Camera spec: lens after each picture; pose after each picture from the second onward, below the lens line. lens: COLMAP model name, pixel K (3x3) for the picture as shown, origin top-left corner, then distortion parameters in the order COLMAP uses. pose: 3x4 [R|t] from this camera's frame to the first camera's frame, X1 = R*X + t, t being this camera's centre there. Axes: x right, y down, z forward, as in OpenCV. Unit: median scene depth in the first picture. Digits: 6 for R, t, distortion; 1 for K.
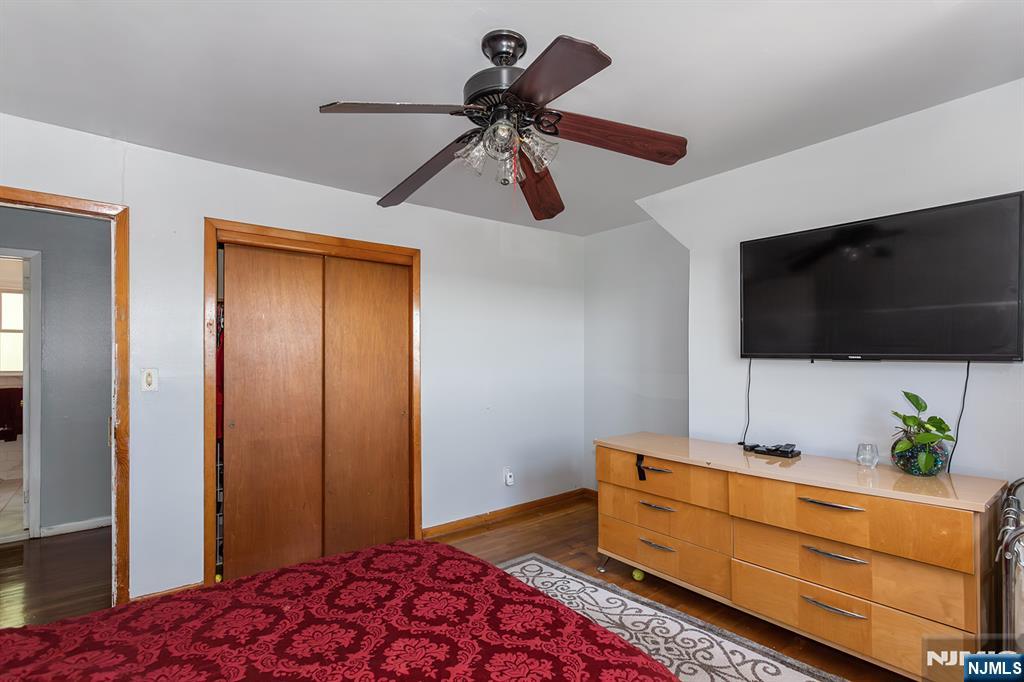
lens RADIAL K [[487.1, 0, 516.5], [0, 487.1, 348.3], [0, 0, 1]] dist [0.000496, 0.000484]
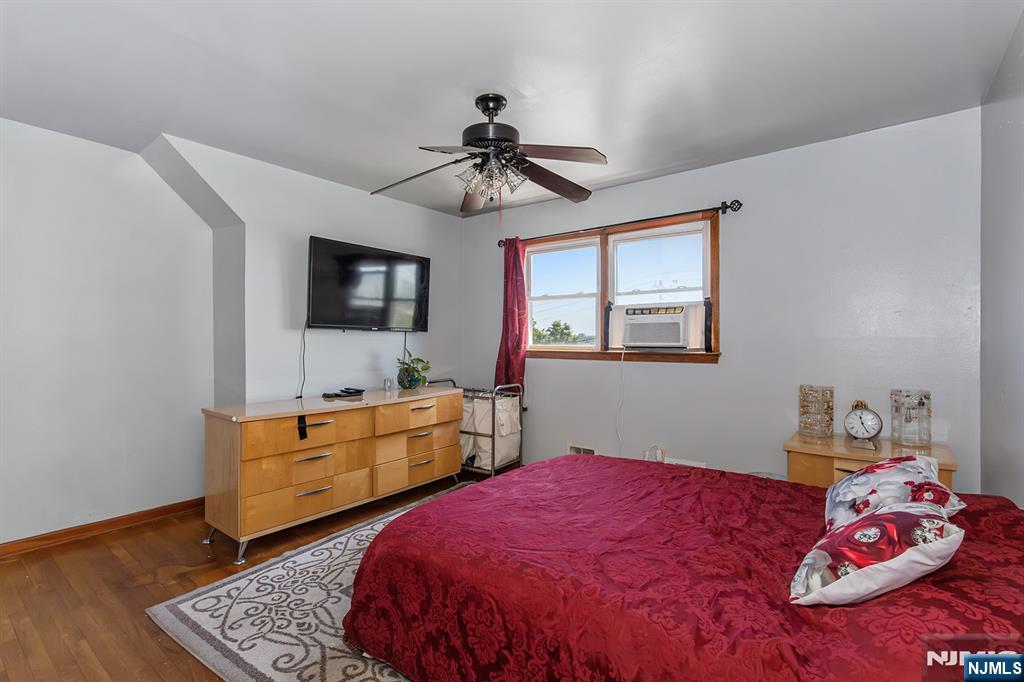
lens RADIAL K [[479.4, 0, 510.9], [0, 479.4, 322.7], [0, 0, 1]] dist [-0.000002, -0.000001]
pose [[-0.222288, 0.032110, 0.974452, -0.902504], [-0.012560, 0.999280, -0.035793, 0.046107], [-0.974900, -0.020195, -0.221725, 0.805844]]
